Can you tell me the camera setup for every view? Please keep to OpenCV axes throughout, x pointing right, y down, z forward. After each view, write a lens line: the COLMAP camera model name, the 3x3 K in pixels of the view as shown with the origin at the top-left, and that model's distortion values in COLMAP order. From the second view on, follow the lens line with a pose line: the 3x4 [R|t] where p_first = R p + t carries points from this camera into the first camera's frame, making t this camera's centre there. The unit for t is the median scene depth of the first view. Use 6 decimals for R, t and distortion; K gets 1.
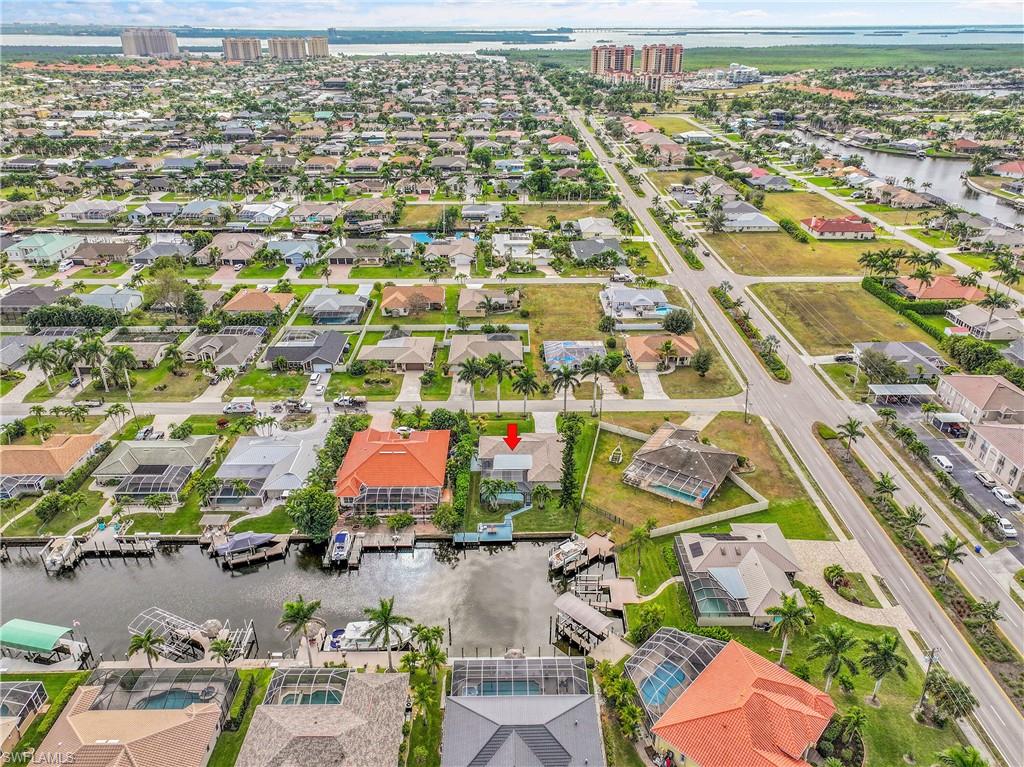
lens RADIAL K [[719.1, 0, 515.1], [0, 719.1, 378.7], [0, 0, 1]] dist [-0.000999, 0.019895]
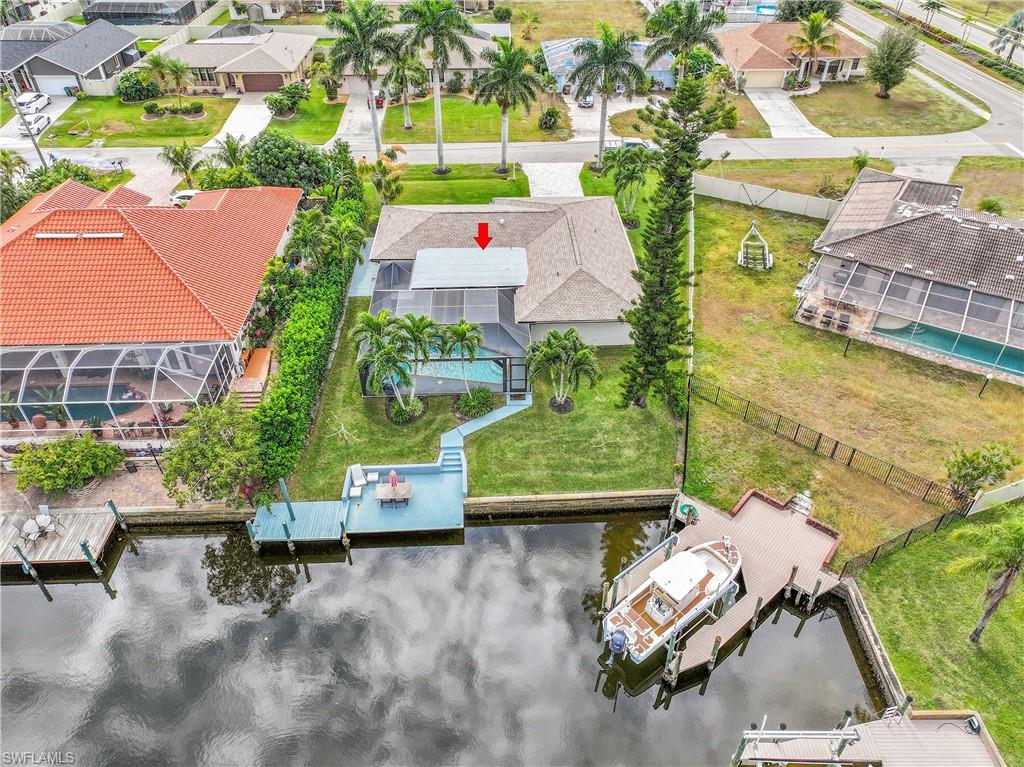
lens RADIAL K [[719.1, 0, 515.1], [0, 719.1, 378.7], [0, 0, 1]] dist [-0.000999, 0.019895]
pose [[0.999601, -0.016132, 0.023180, 0.006342], [0.011050, 0.978773, 0.204648, 0.066552], [-0.025989, -0.204310, 0.978561, 0.444680]]
